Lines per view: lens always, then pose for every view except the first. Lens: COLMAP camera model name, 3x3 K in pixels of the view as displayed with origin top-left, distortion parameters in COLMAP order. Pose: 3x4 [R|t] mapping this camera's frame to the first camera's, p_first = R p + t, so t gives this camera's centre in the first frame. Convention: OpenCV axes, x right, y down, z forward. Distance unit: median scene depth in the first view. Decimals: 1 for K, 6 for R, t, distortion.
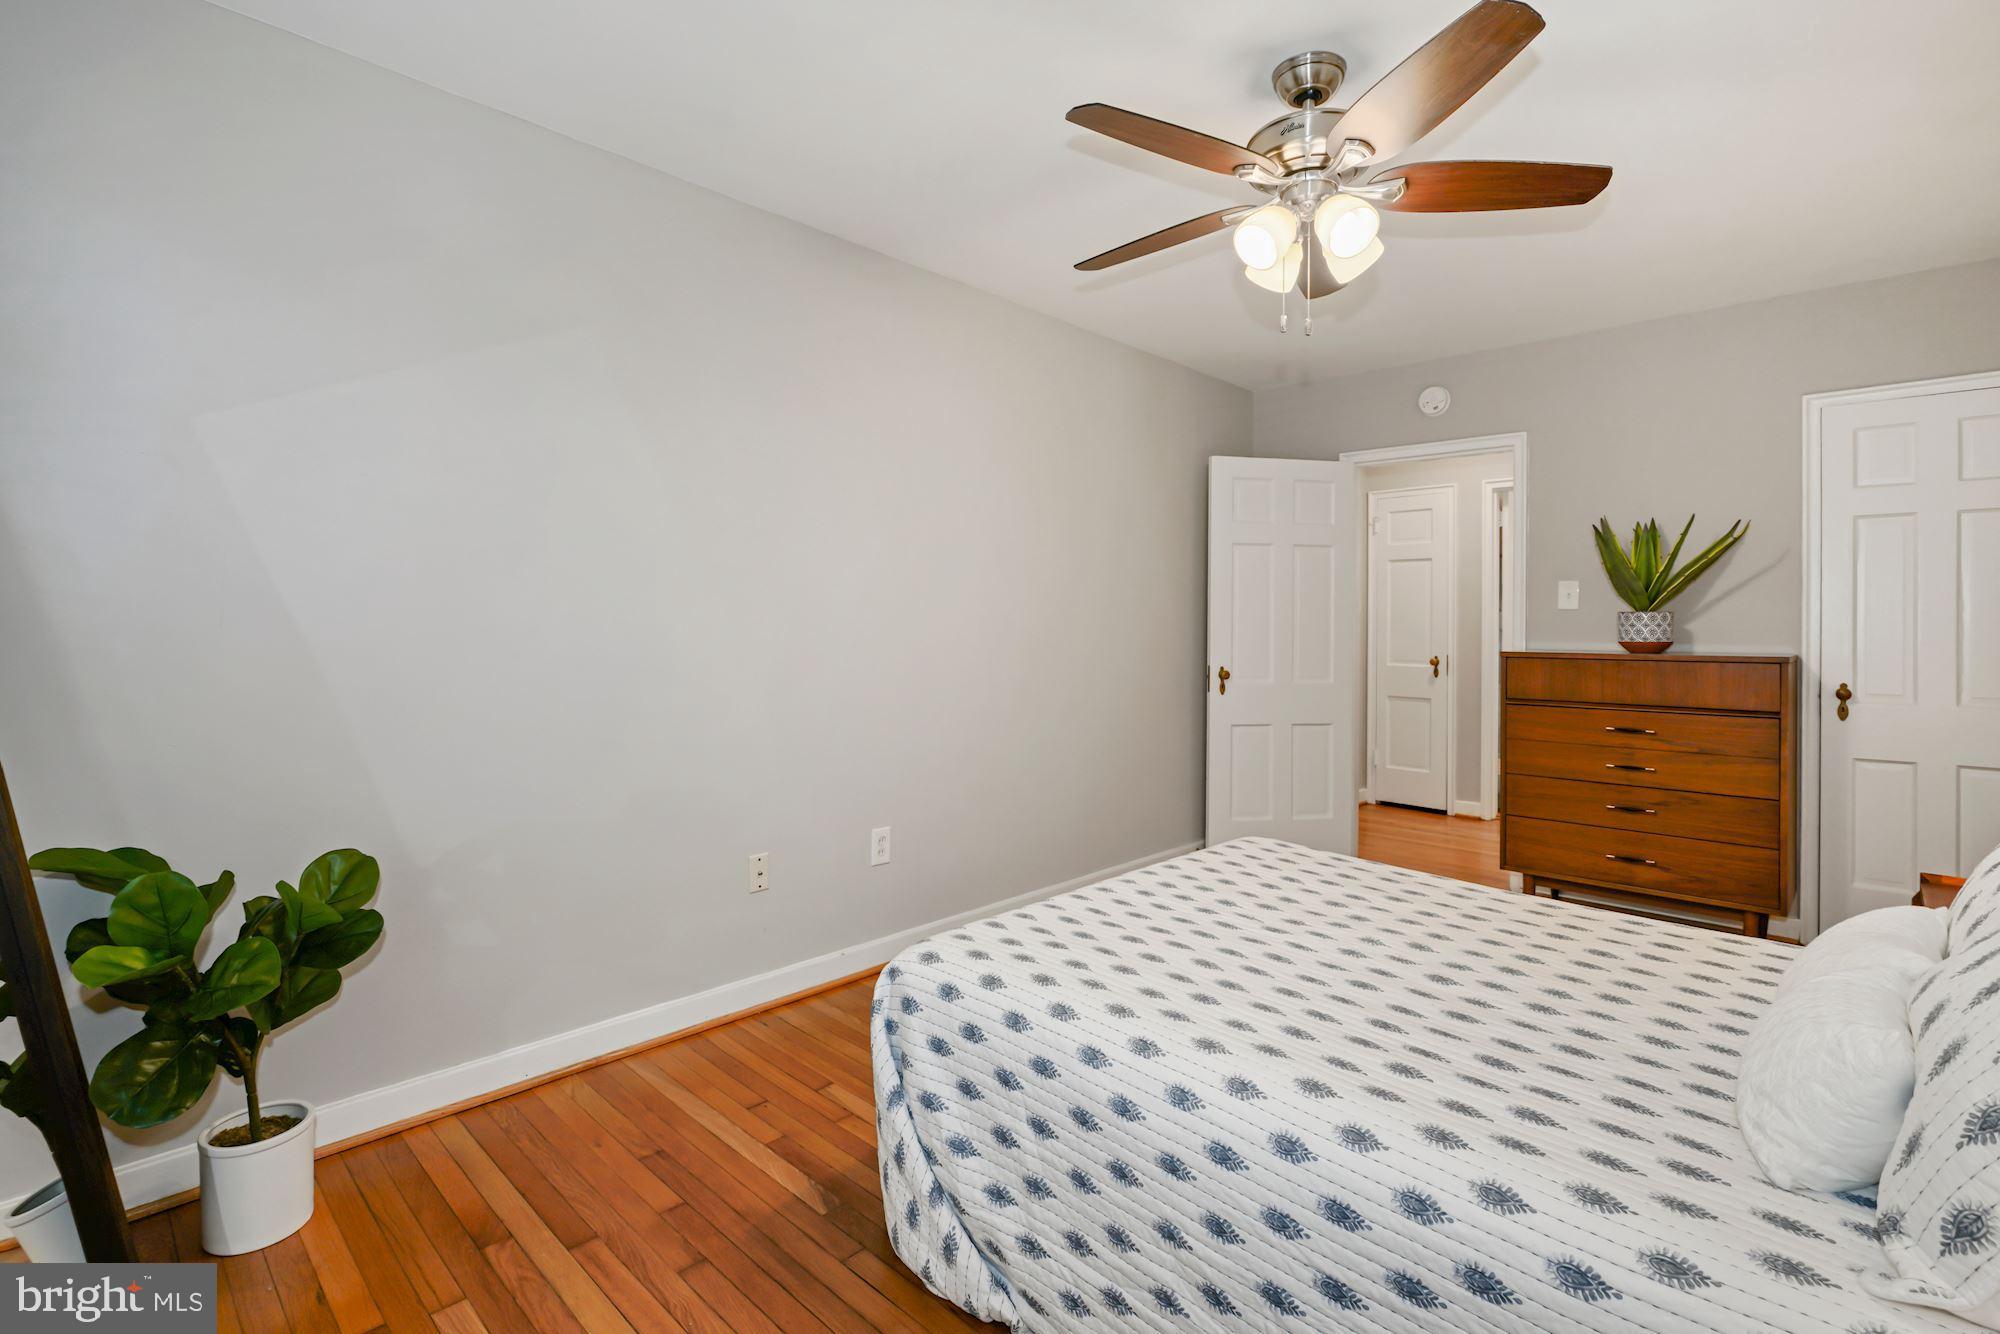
lens RADIAL K [[942.8, 0, 993.4], [0, 942.8, 631.4], [0, 0, 1]] dist [-0.003537, 0.000024]
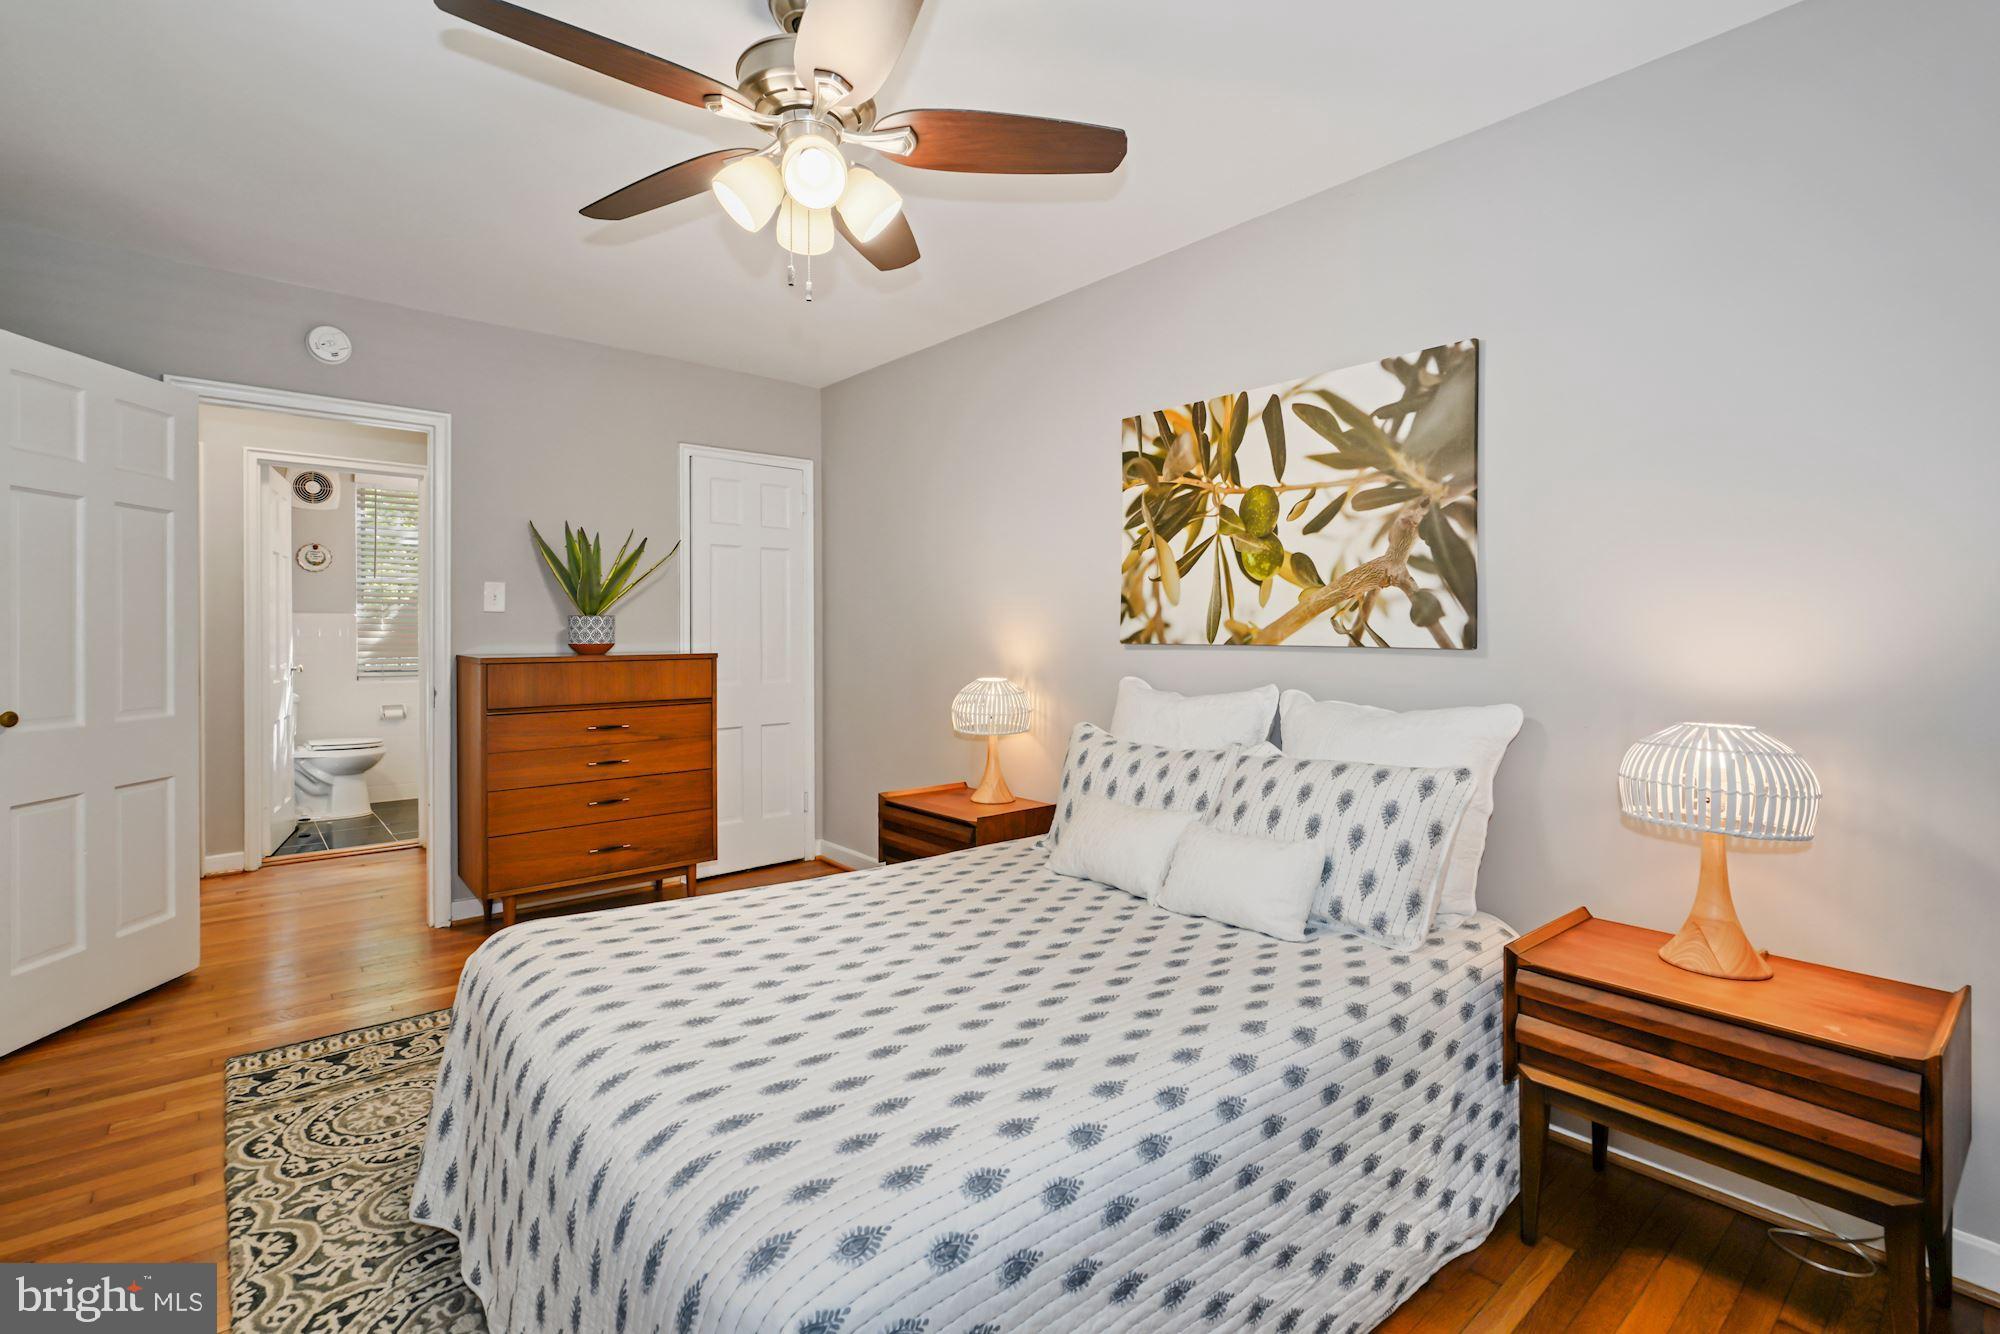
lens RADIAL K [[942.8, 0, 993.4], [0, 942.8, 631.4], [0, 0, 1]] dist [-0.003537, 0.000024]
pose [[0.087065, -0.012232, 0.996128, -0.341611], [0.003665, 0.999922, 0.011958, -0.014478], [-0.996196, 0.002610, 0.087103, 0.473149]]
